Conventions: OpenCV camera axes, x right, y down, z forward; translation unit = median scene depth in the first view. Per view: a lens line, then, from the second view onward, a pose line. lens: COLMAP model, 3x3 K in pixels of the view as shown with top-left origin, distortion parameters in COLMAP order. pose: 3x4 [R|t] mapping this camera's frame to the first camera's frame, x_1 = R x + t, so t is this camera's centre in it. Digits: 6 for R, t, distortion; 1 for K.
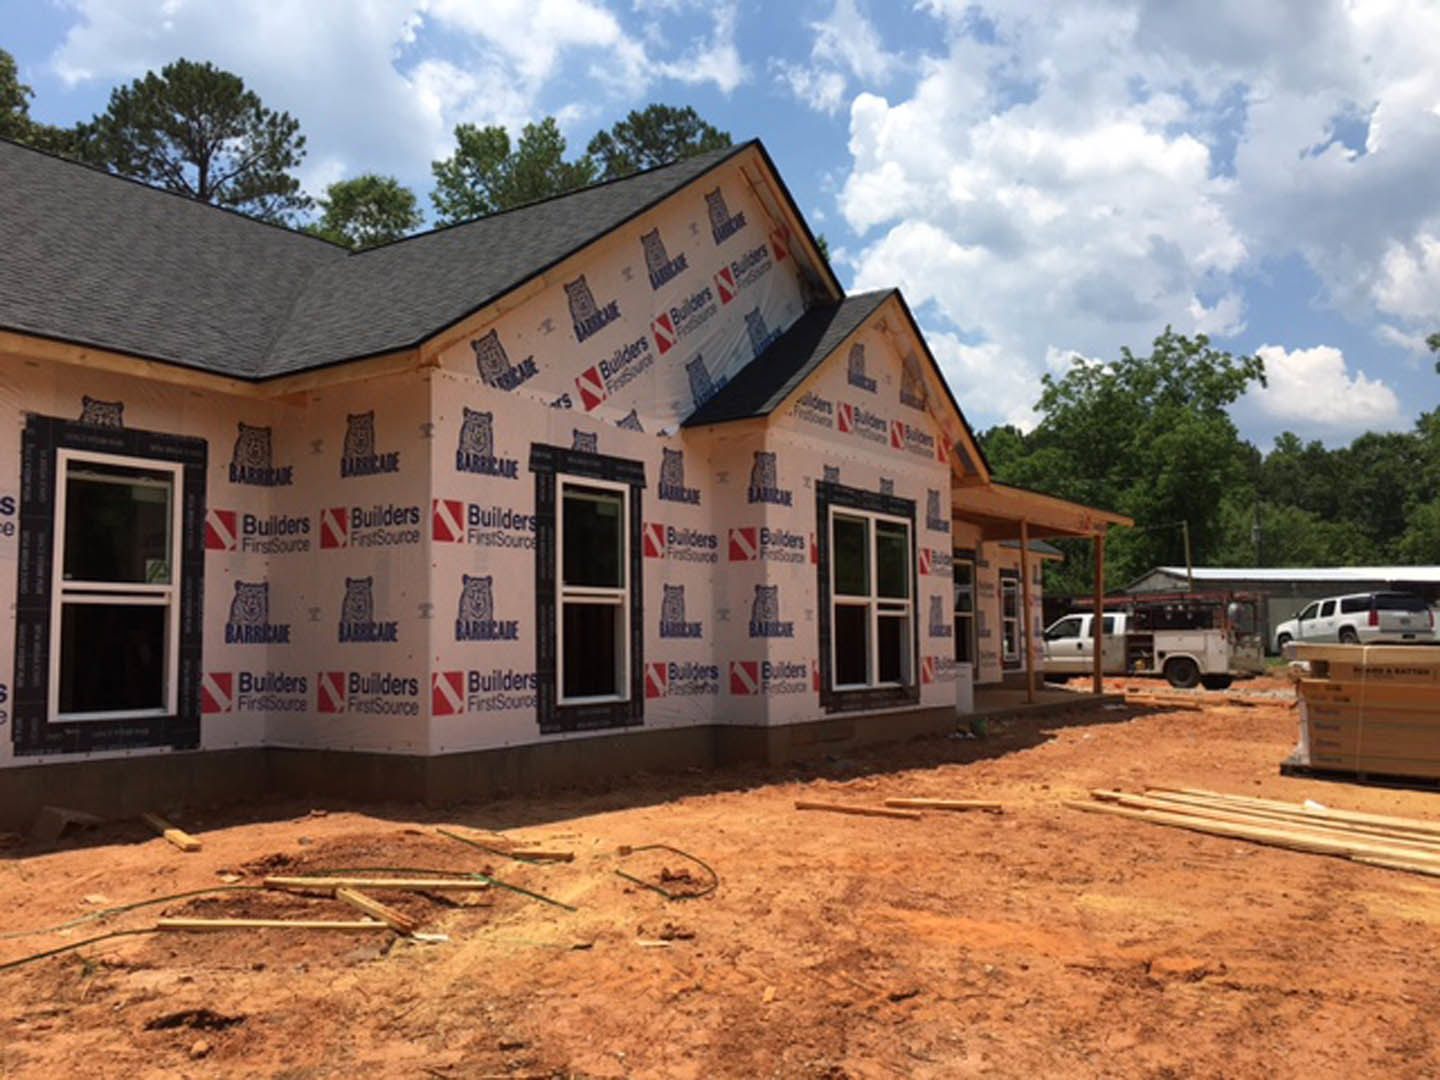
lens RADIAL K [[1217.4, 0, 711.2], [0, 1217.4, 537.4], [0, 0, 1]] dist [0.078103, -0.110728]
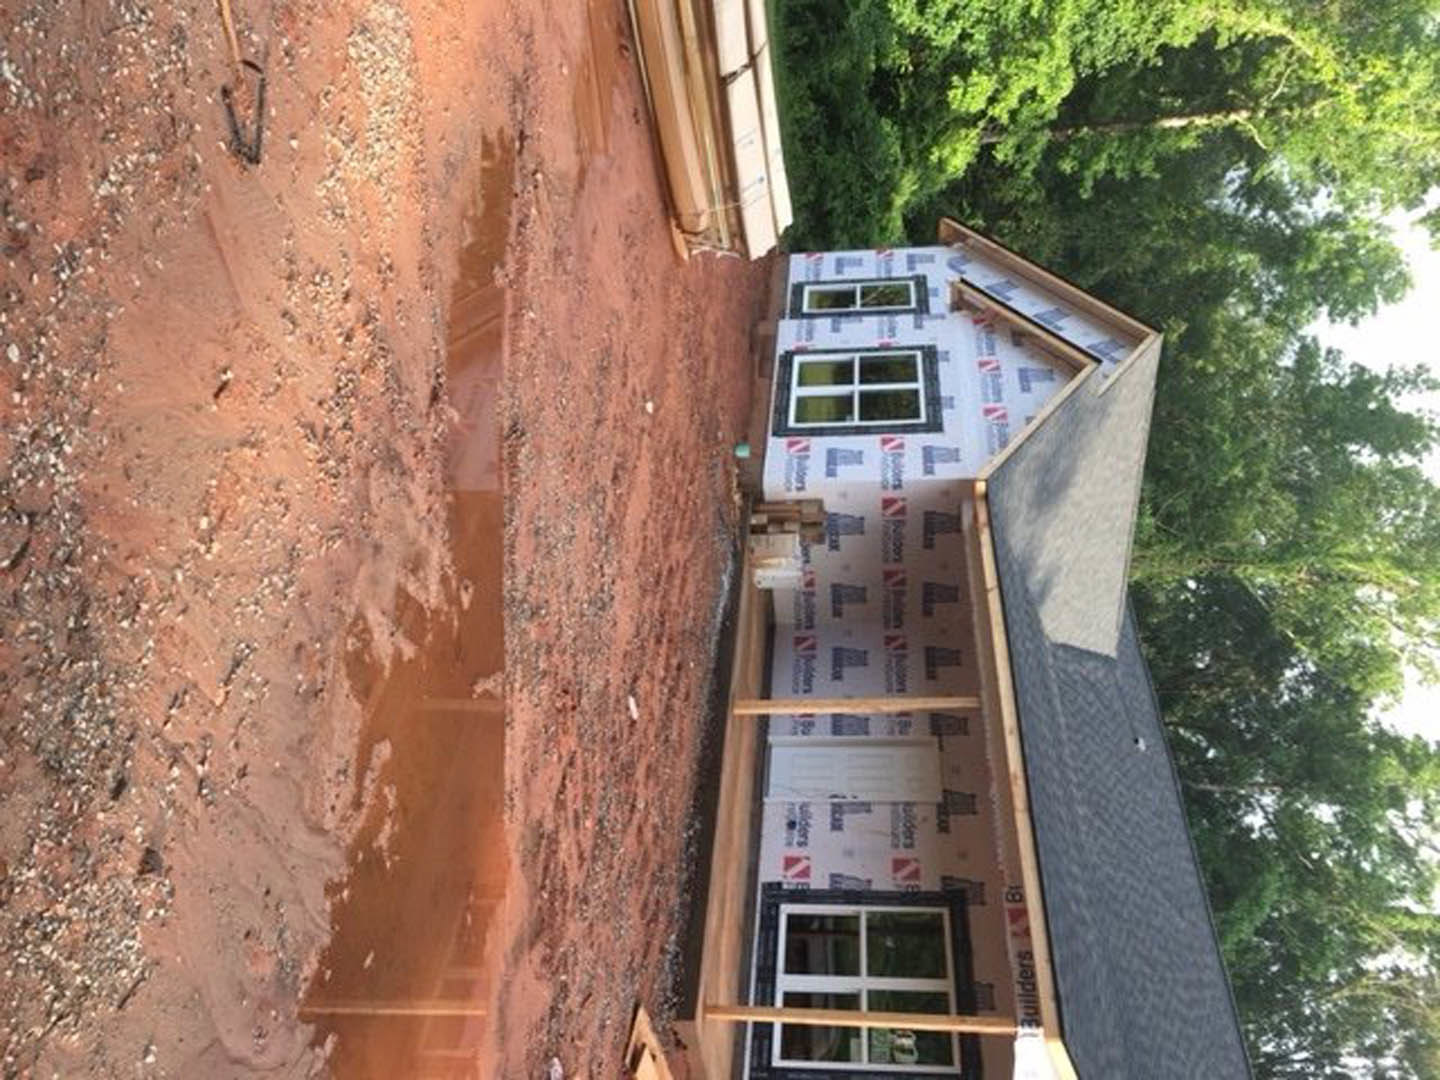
lens RADIAL K [[1217.4, 0, 711.2], [0, 1217.4, 537.4], [0, 0, 1]] dist [0.078103, -0.110728]
pose [[-0.084704, -0.267042, -0.959955, 1.476627], [-0.996309, 0.036171, 0.077850, 0.119962], [0.013934, 0.963006, -0.269120, 1.618398]]
